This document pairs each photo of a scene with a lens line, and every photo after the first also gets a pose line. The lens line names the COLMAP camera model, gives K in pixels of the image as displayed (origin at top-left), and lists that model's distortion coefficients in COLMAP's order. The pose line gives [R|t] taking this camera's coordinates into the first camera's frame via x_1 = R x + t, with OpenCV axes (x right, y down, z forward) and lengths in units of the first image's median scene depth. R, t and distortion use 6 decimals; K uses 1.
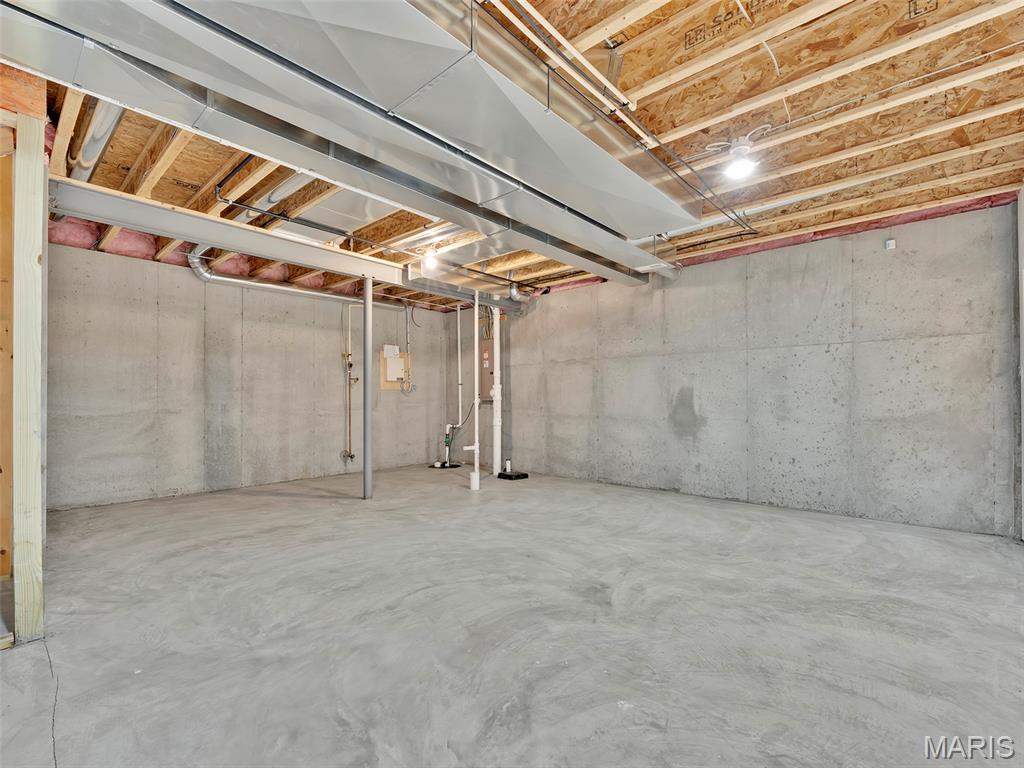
lens RADIAL K [[471.4, 0, 514.0], [0, 471.4, 383.5], [0, 0, 1]] dist [0.001012, 0.000179]
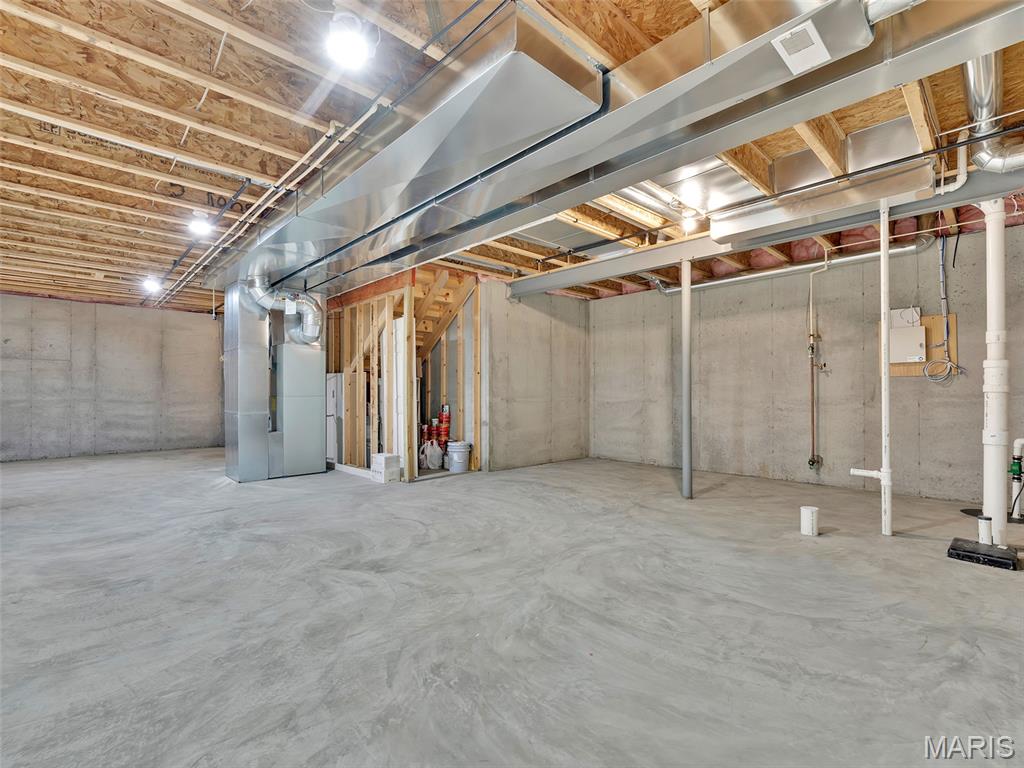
lens RADIAL K [[471.4, 0, 514.0], [0, 471.4, 383.5], [0, 0, 1]] dist [0.001012, 0.000179]
pose [[-0.079367, -0.017554, -0.996691, 1.057289], [0.034784, 0.999187, -0.020367, 0.041628], [0.996238, -0.036285, -0.078692, 1.211014]]
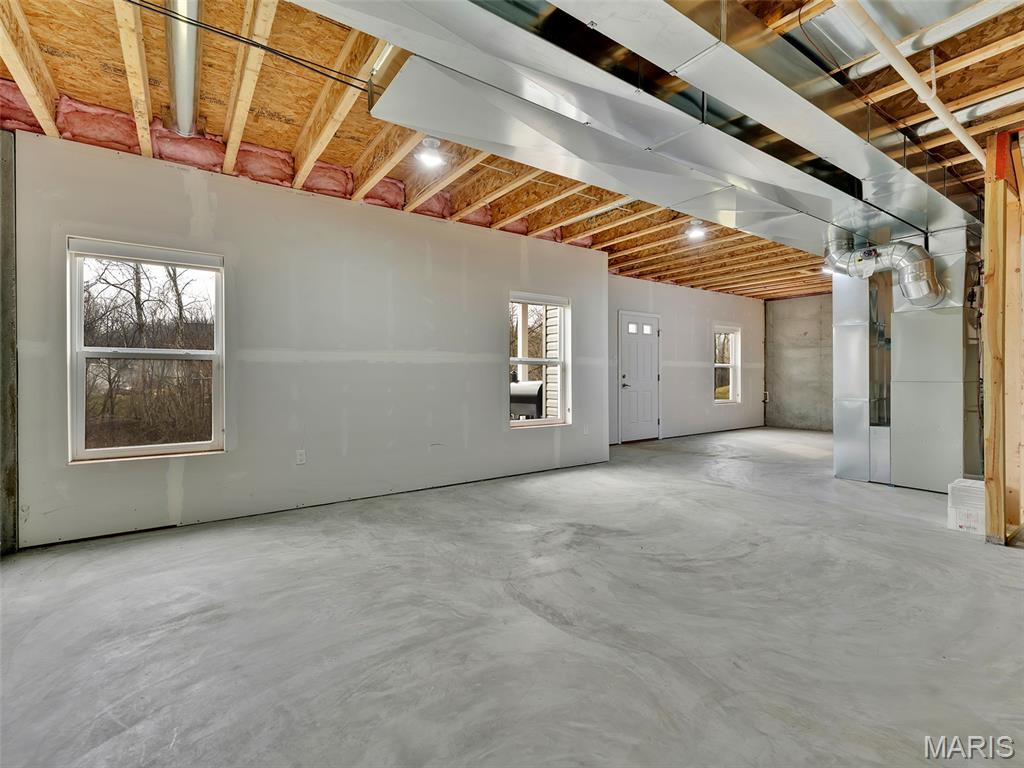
lens RADIAL K [[481.3, 0, 506.1], [0, 481.3, 376.4], [0, 0, 1]] dist [0.001890, -0.000037]
pose [[-0.969820, 0.001205, 0.243818, 0.049330], [-0.005688, 0.999604, -0.027564, 0.054149], [-0.243755, -0.028119, -0.969429, 1.878588]]
